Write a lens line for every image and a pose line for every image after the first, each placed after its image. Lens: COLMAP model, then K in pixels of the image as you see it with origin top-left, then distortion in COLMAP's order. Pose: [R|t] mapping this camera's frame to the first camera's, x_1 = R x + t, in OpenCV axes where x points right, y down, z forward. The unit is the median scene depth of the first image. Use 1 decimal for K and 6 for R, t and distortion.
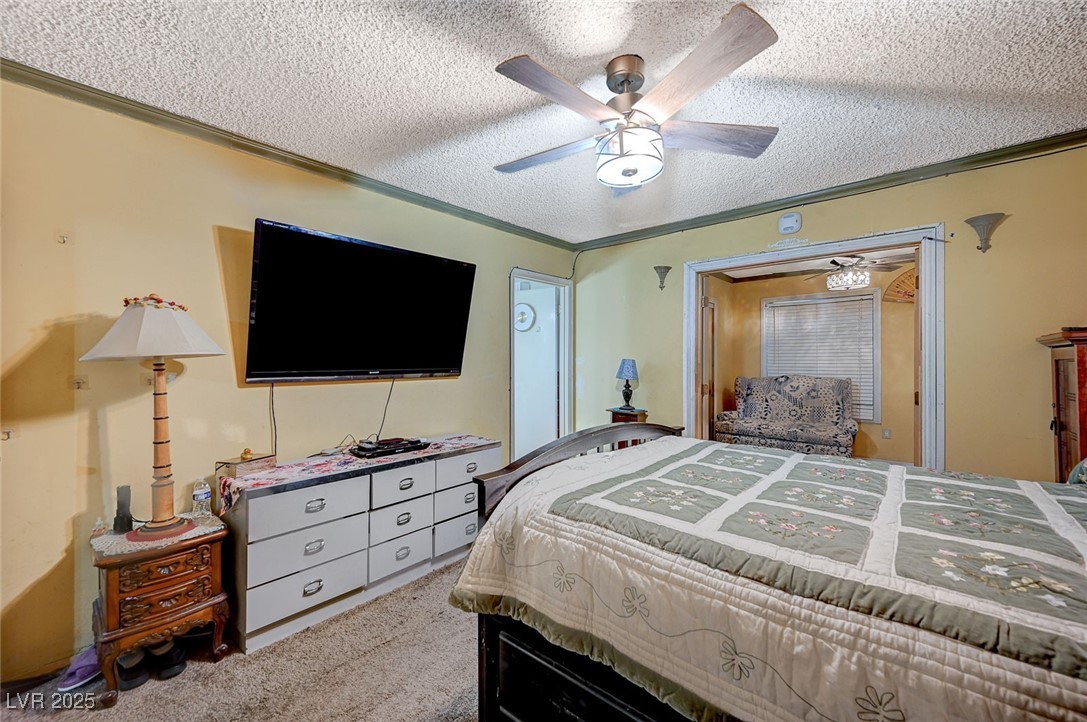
lens RADIAL K [[429.2, 0, 549.2], [0, 429.2, 361.8], [0, 0, 1]] dist [-0.003409, -0.000118]
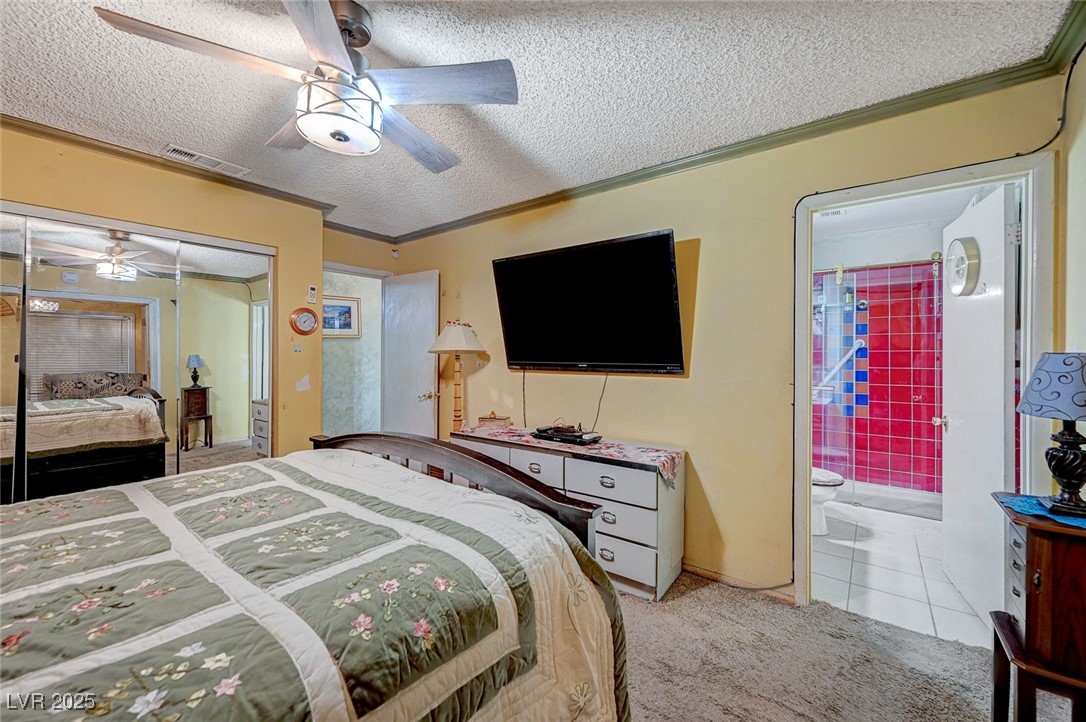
lens RADIAL K [[428.8, 0, 546.7], [0, 428.8, 353.3], [0, 0, 1]] dist [-0.003409, -0.000118]
pose [[0.068169, -0.003169, -0.997669, 0.689624], [-0.012714, 0.999911, -0.004045, -0.000033], [0.997593, 0.012960, 0.068123, 0.885455]]
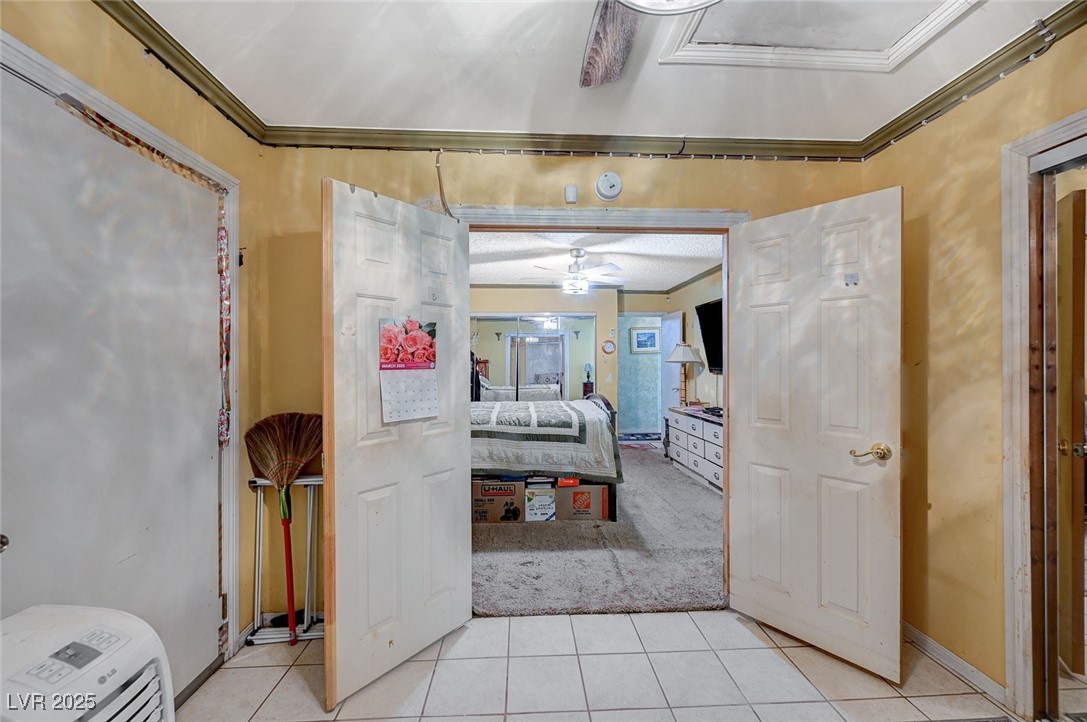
lens RADIAL K [[429.2, 0, 544.6], [0, 429.2, 360.4], [0, 0, 1]] dist [-0.003409, -0.000118]
pose [[-0.722684, -0.005855, -0.691154, 1.375797], [-0.009837, 0.999950, 0.001815, -0.010861], [0.691108, 0.008111, -0.722706, 1.801001]]
